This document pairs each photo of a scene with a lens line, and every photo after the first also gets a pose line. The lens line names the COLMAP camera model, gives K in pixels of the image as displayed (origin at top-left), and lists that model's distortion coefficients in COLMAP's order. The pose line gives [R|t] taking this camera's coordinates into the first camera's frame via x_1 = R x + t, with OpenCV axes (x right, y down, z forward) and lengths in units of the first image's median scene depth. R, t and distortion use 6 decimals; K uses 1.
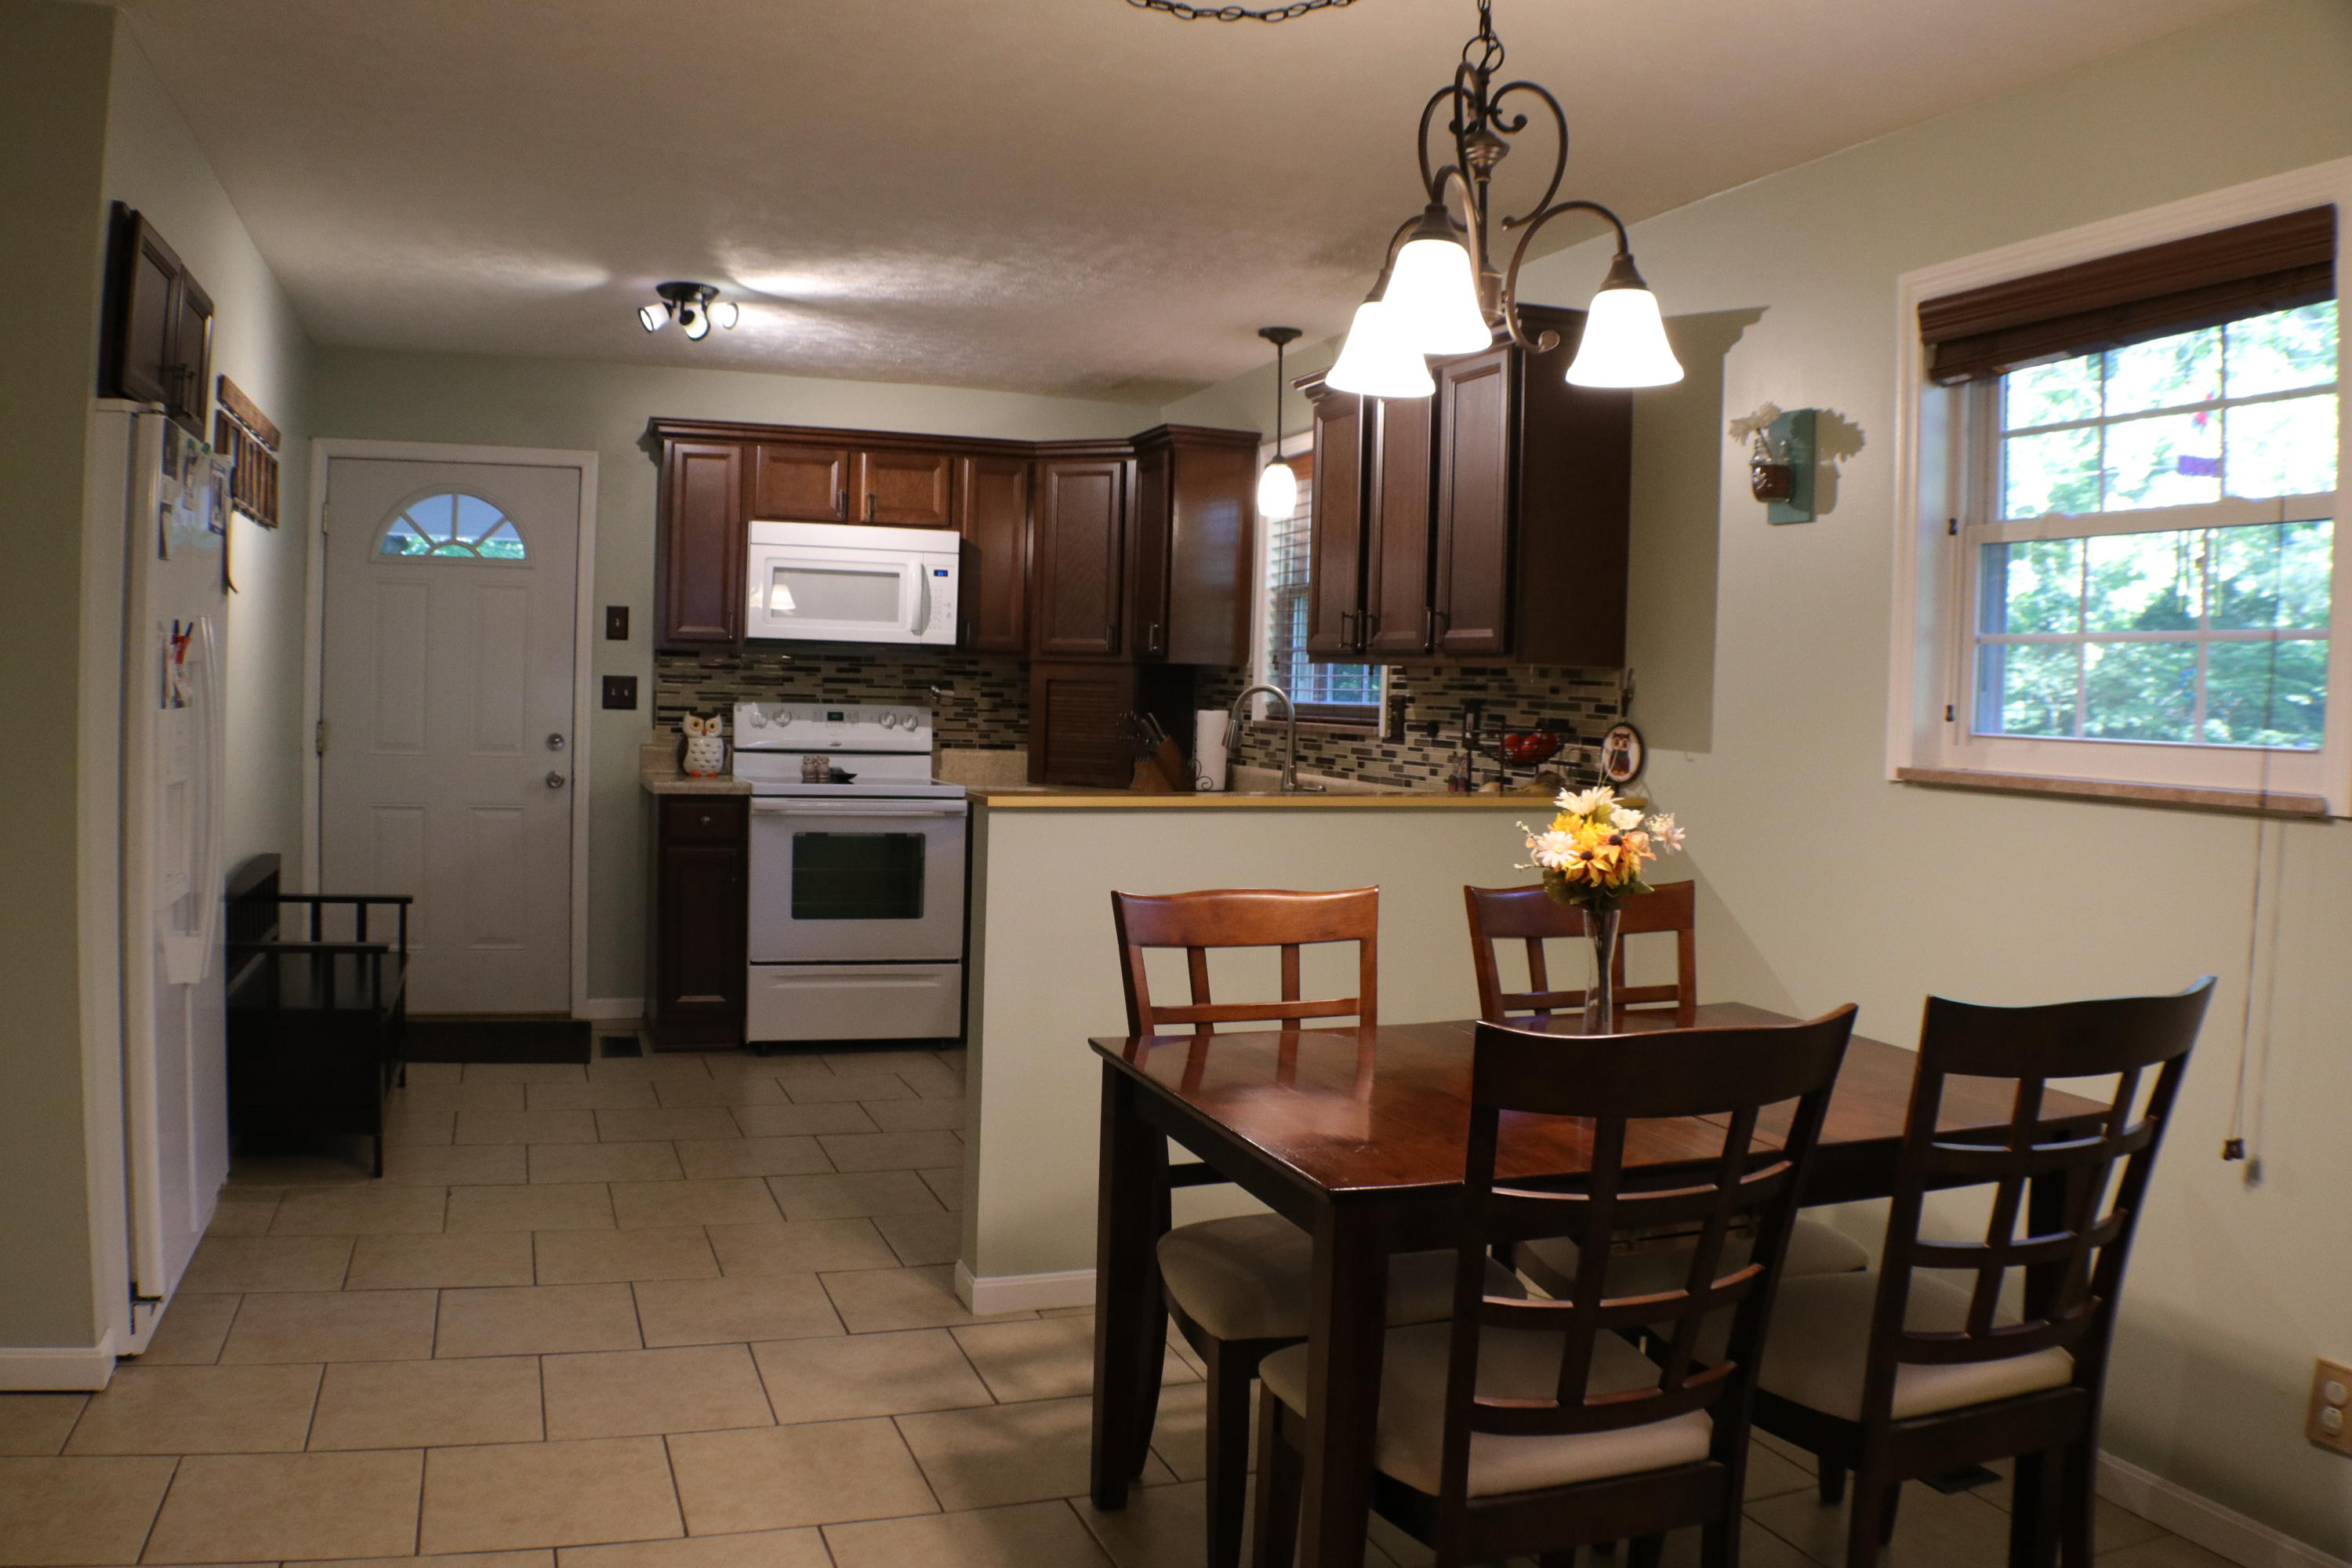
lens RADIAL K [[1843.1, 0, 1149.9], [0, 1843.1, 775.0], [0, 0, 1]] dist [-0.220452, 0.087955]
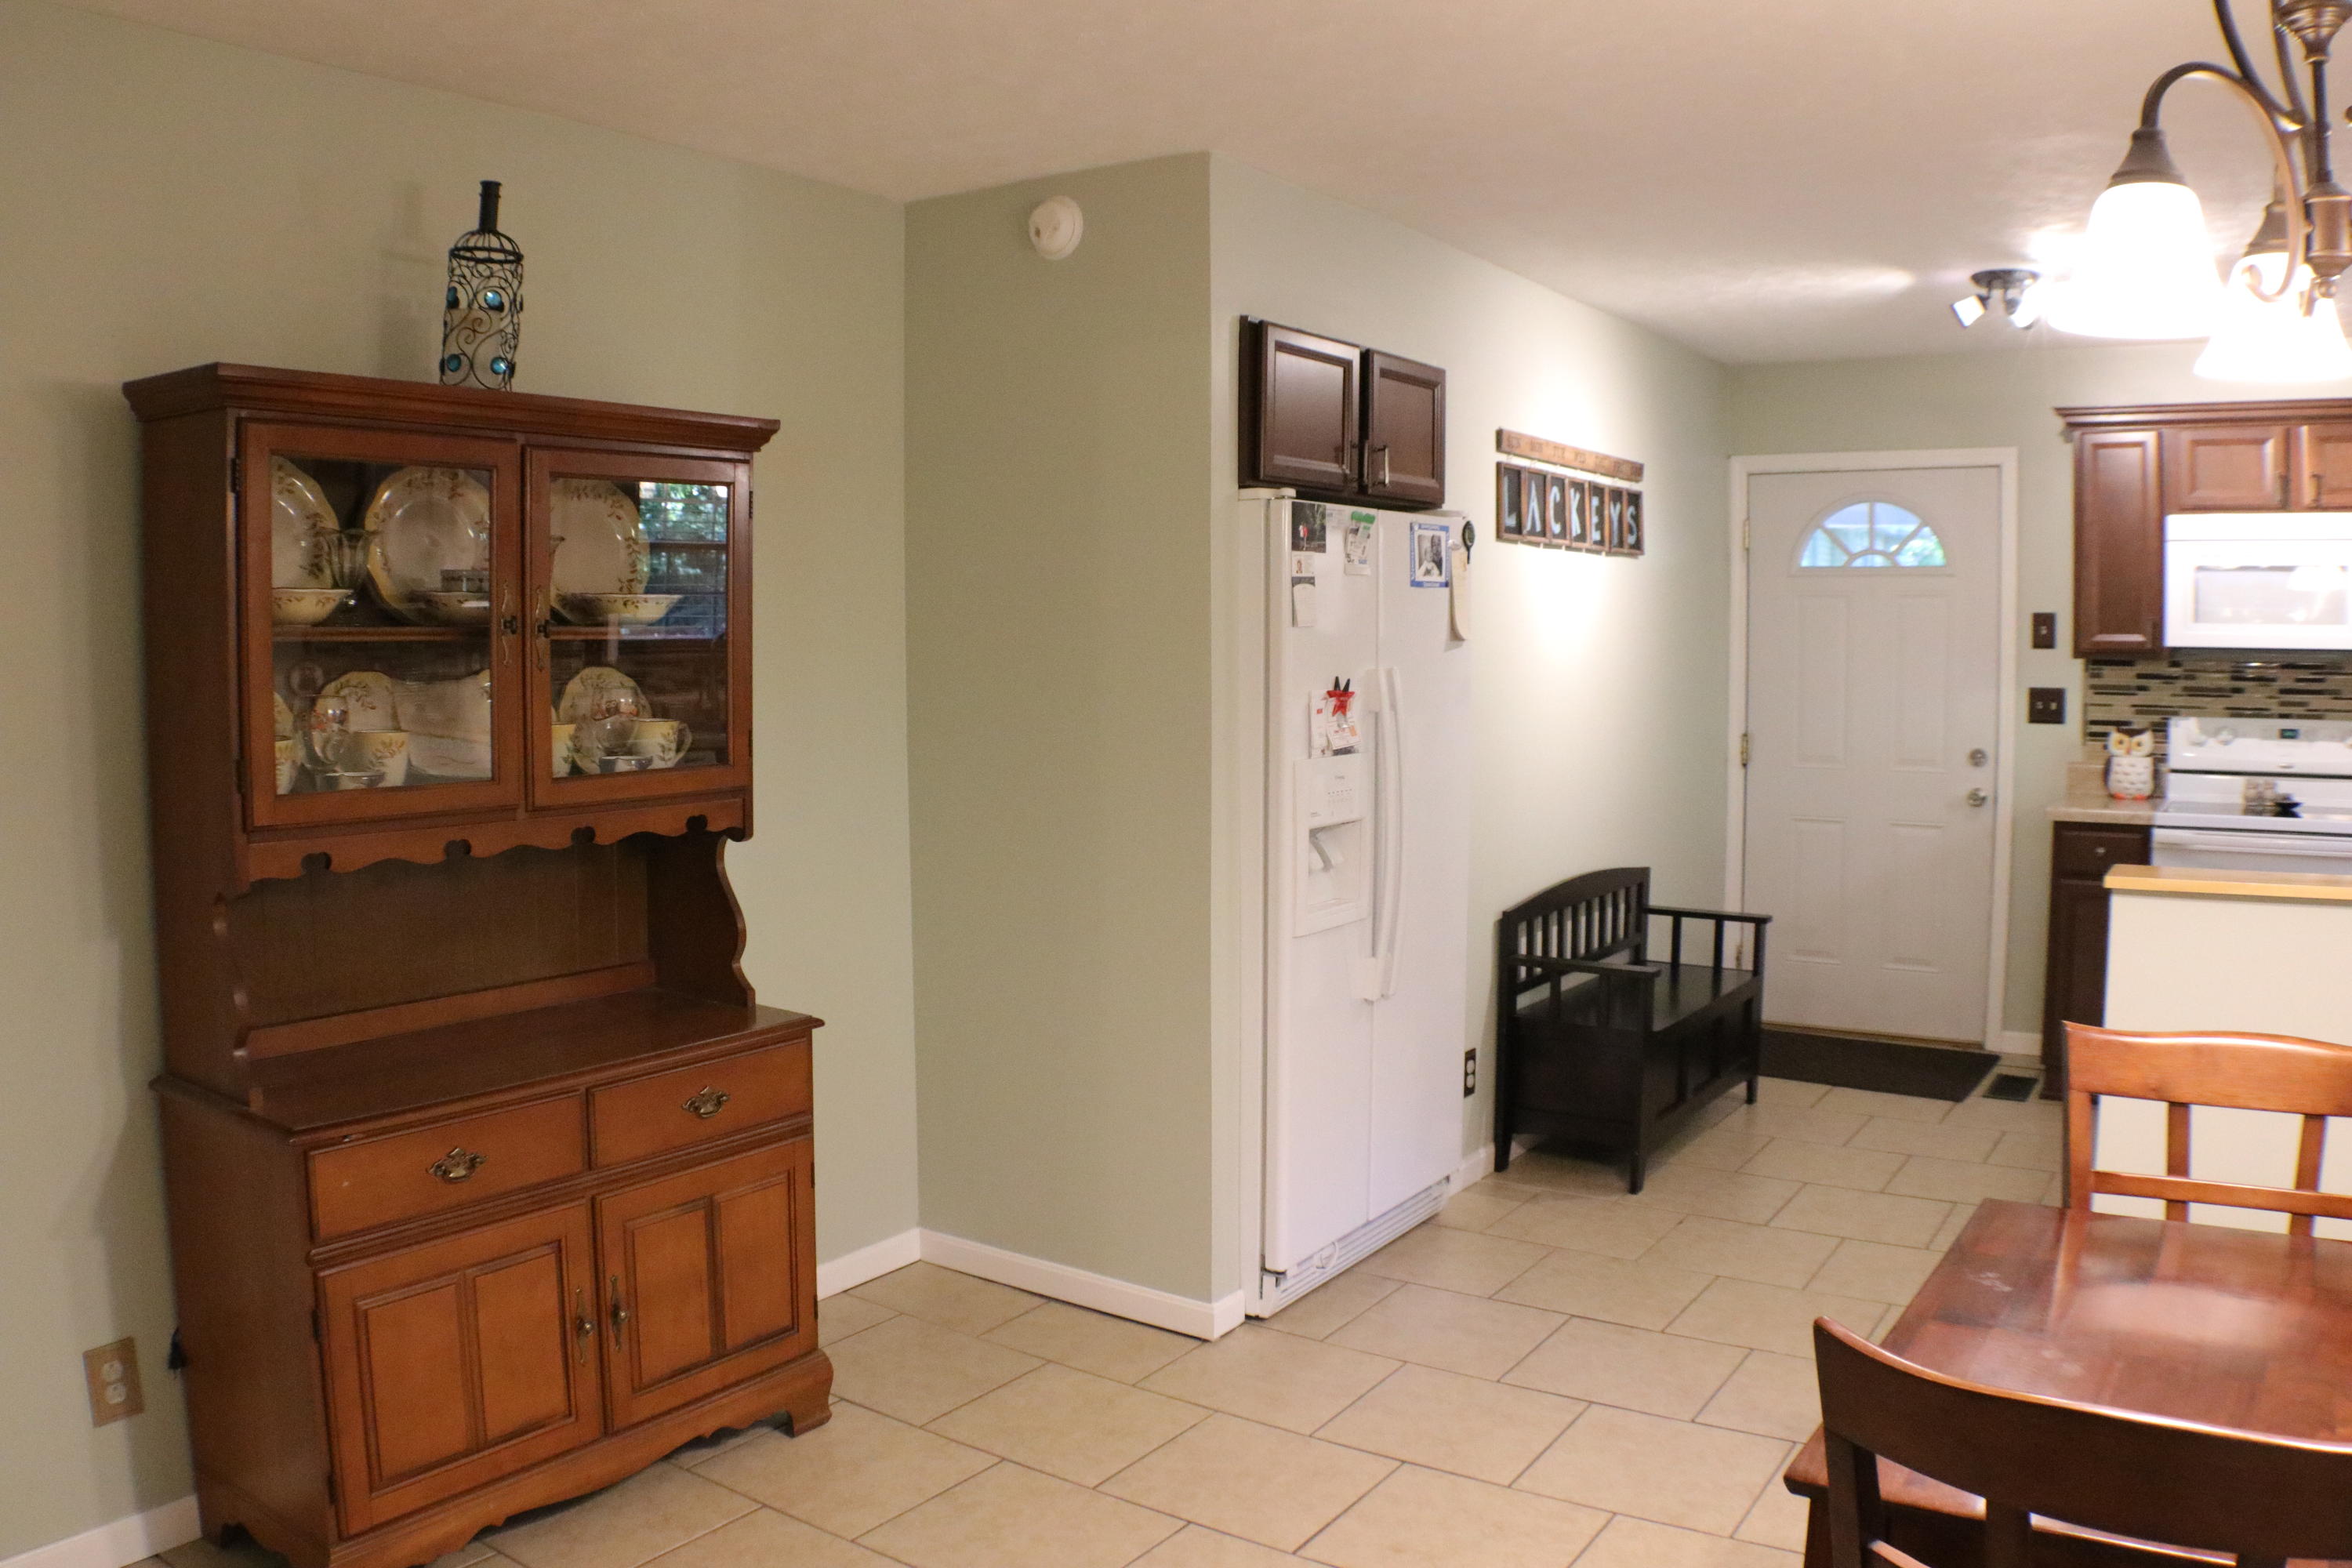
lens RADIAL K [[1843.1, 0, 1149.9], [0, 1843.1, 775.0], [0, 0, 1]] dist [-0.220452, 0.087955]
pose [[0.585655, 0.026817, -0.810116, 0.166564], [-0.011617, 0.999628, 0.024692, -0.027243], [0.810477, -0.005050, 0.585749, 0.104569]]
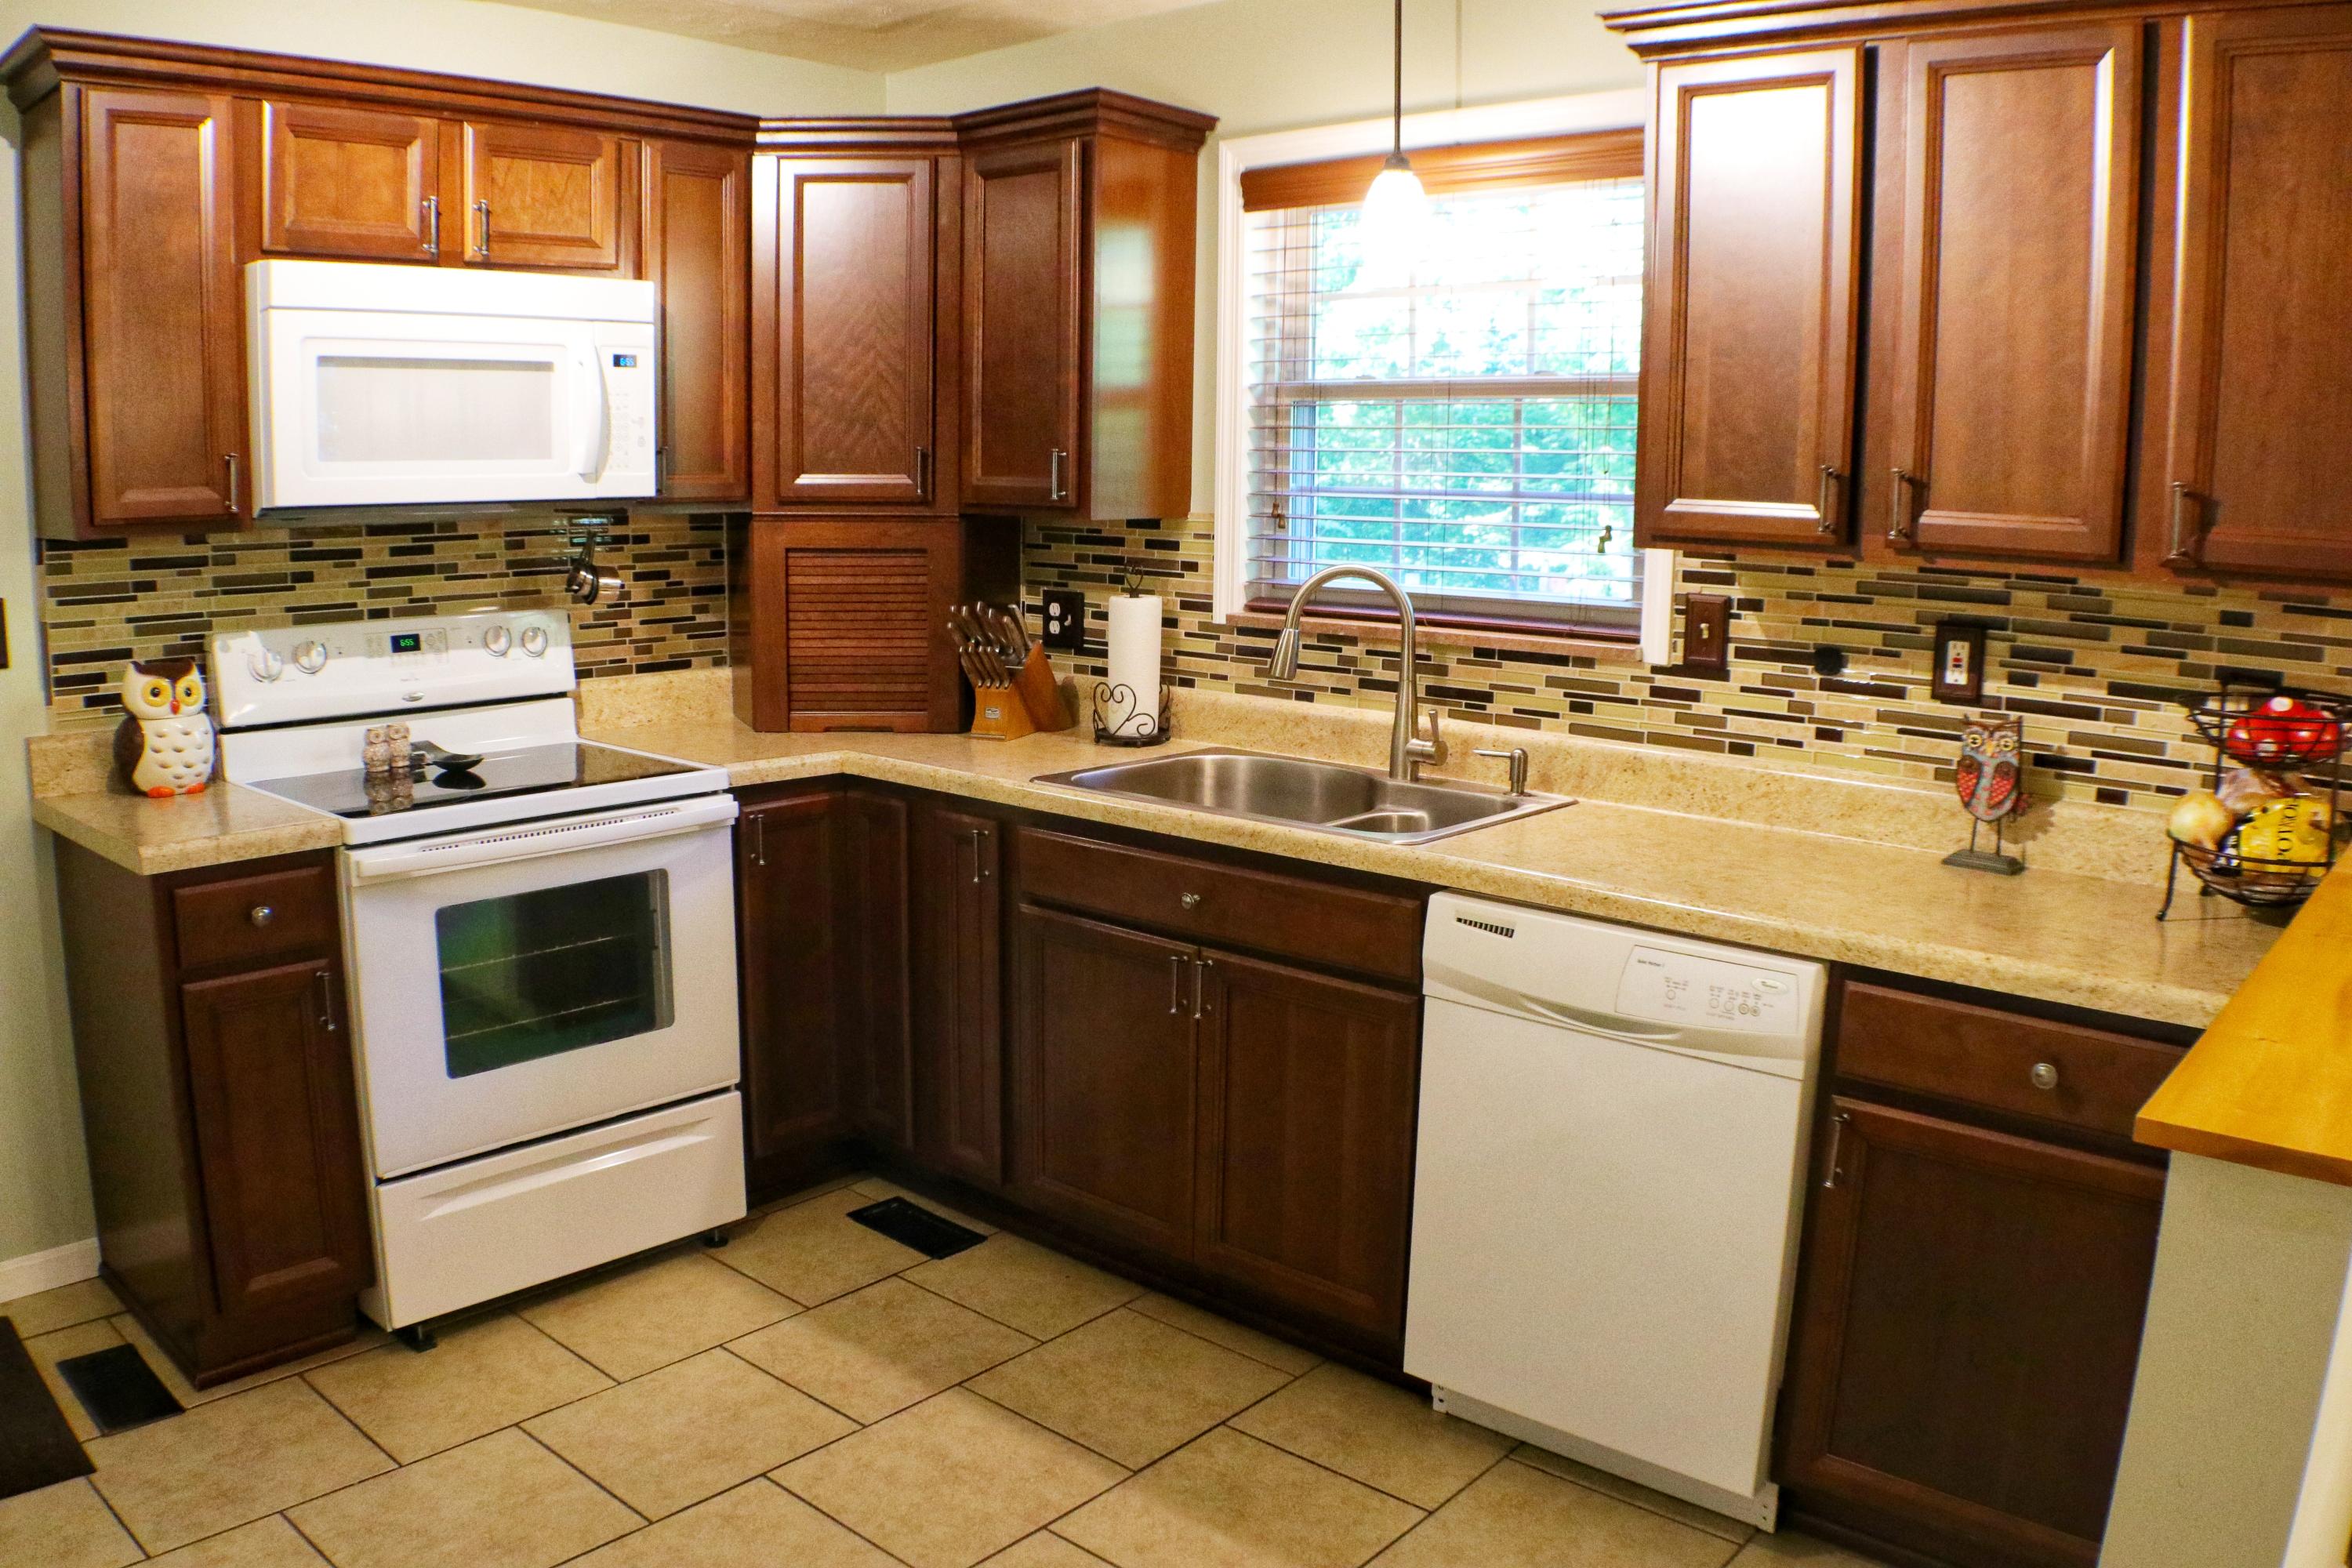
lens RADIAL K [[1843.1, 0, 1149.9], [0, 1843.1, 775.0], [0, 0, 1]] dist [-0.220452, 0.087955]
pose [[0.878496, -0.102058, 0.466721, -0.234918], [0.038682, 0.988904, 0.143434, -0.061620], [-0.476181, -0.107953, 0.872696, 0.477525]]
